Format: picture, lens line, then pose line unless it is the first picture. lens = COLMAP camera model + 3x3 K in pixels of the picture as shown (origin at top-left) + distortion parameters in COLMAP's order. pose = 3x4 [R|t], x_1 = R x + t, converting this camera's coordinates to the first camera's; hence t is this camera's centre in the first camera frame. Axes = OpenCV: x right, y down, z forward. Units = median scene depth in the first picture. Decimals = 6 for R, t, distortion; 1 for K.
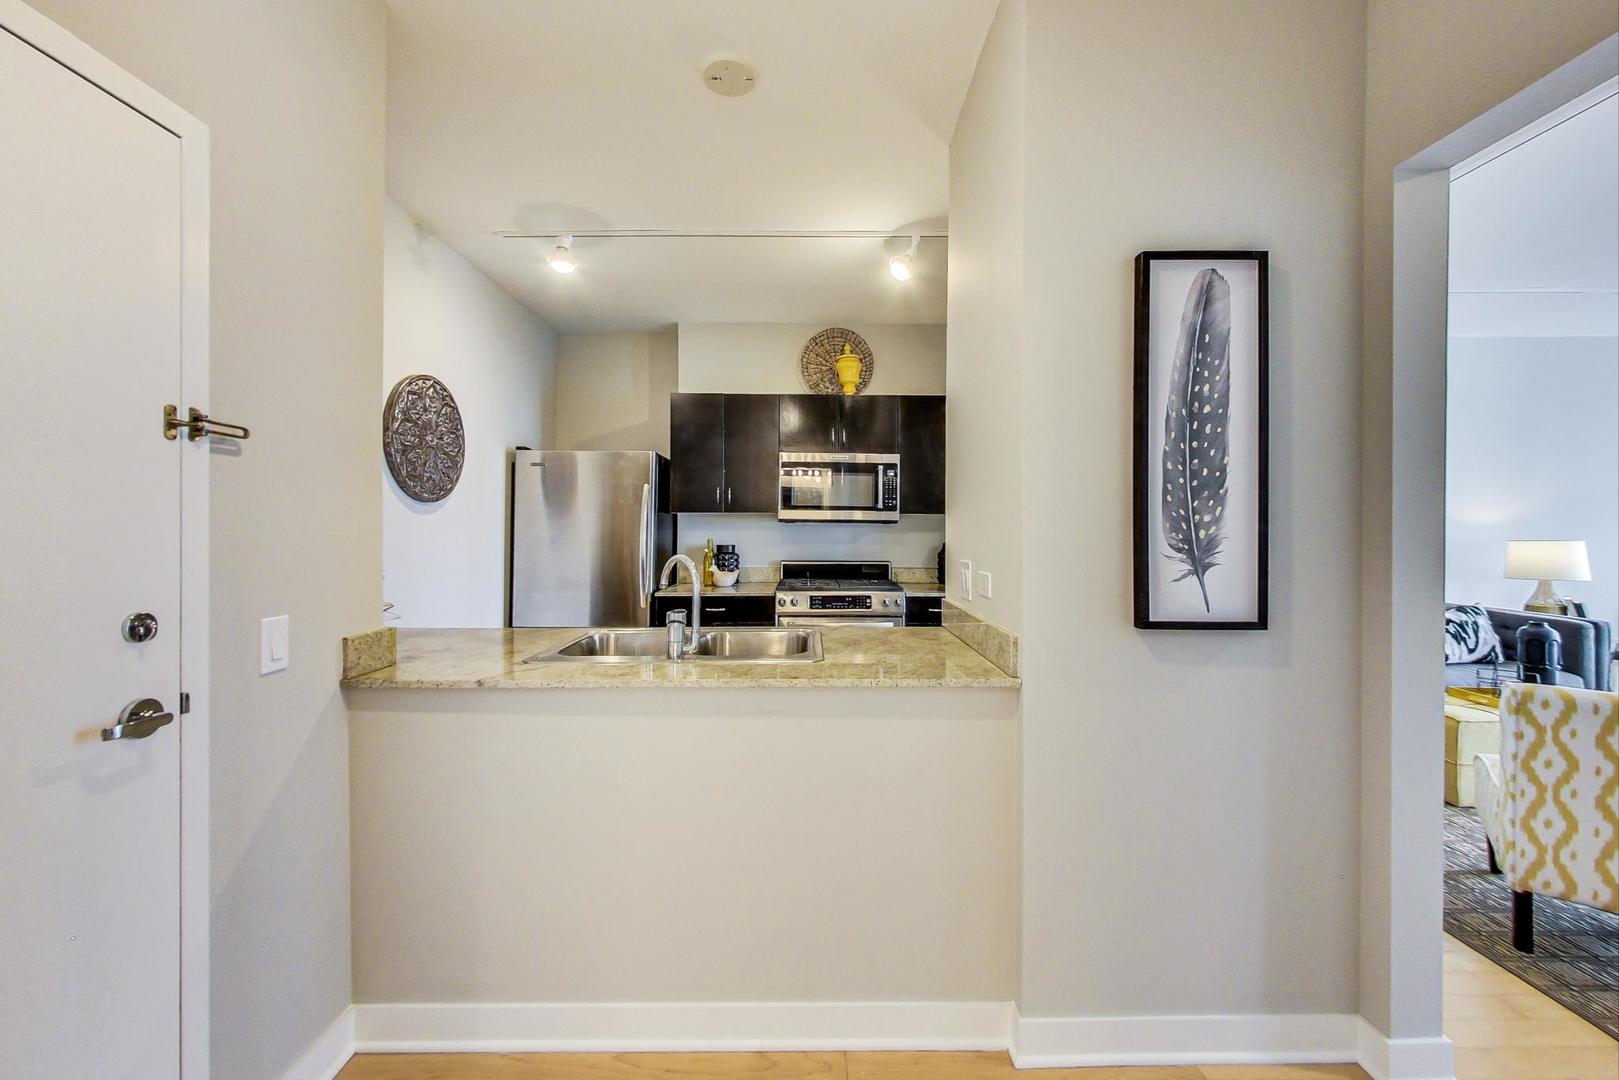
lens RADIAL K [[619.5, 0, 805.6], [0, 619.5, 531.9], [0, 0, 1]] dist [-0.000222, -0.000130]
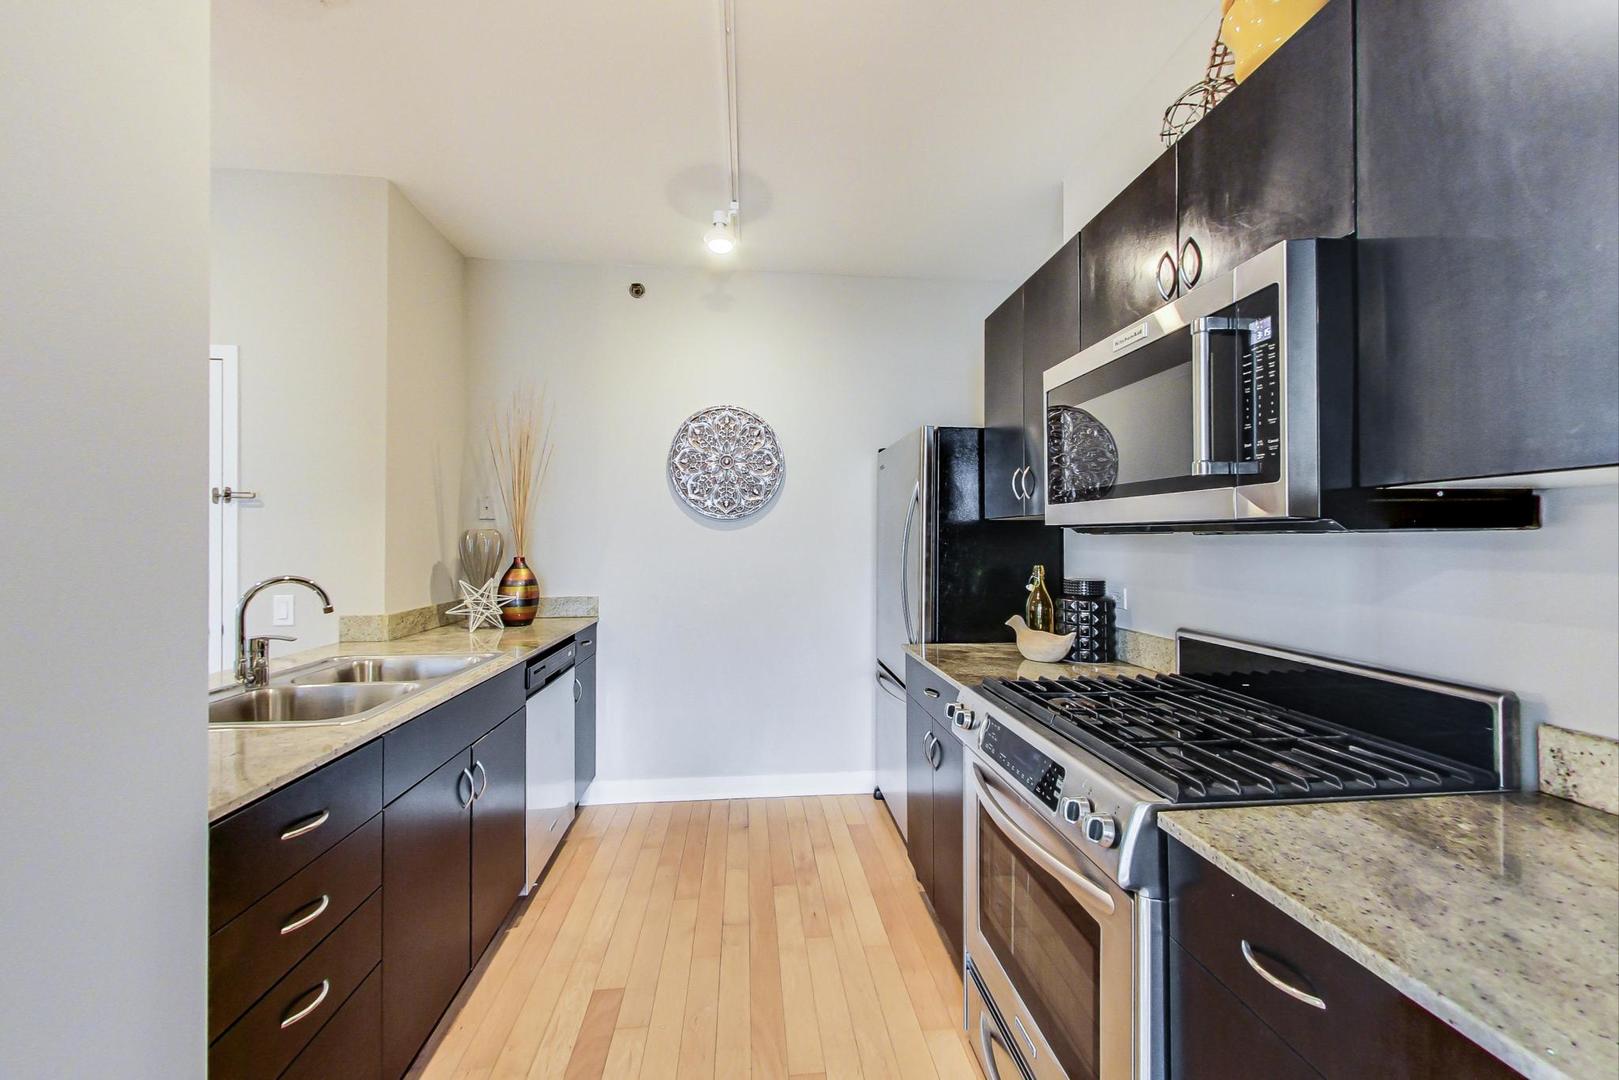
lens RADIAL K [[619.5, 0, 805.6], [0, 619.5, 531.9], [0, 0, 1]] dist [-0.000222, -0.000130]
pose [[0.086933, -0.014449, -0.996109, 1.190175], [-0.007238, 0.999859, -0.015135, -0.030828], [0.996188, 0.008526, 0.086817, 2.631791]]
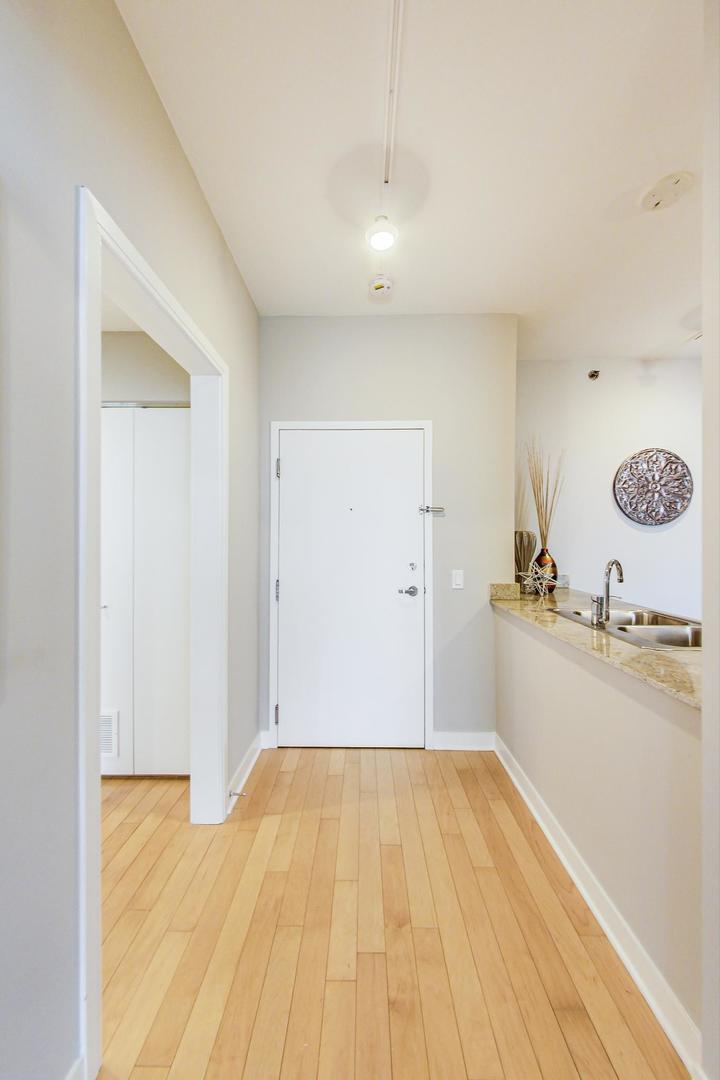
lens RADIAL K [[413.2, 0, 361.1], [0, 413.2, 538.8], [0, 0, 1]] dist [-0.000222, -0.000130]
pose [[-0.010562, -0.010511, -0.999889, 1.174303], [-0.011590, 0.999879, -0.010388, 0.013846], [0.999877, 0.011479, -0.010683, 0.590806]]
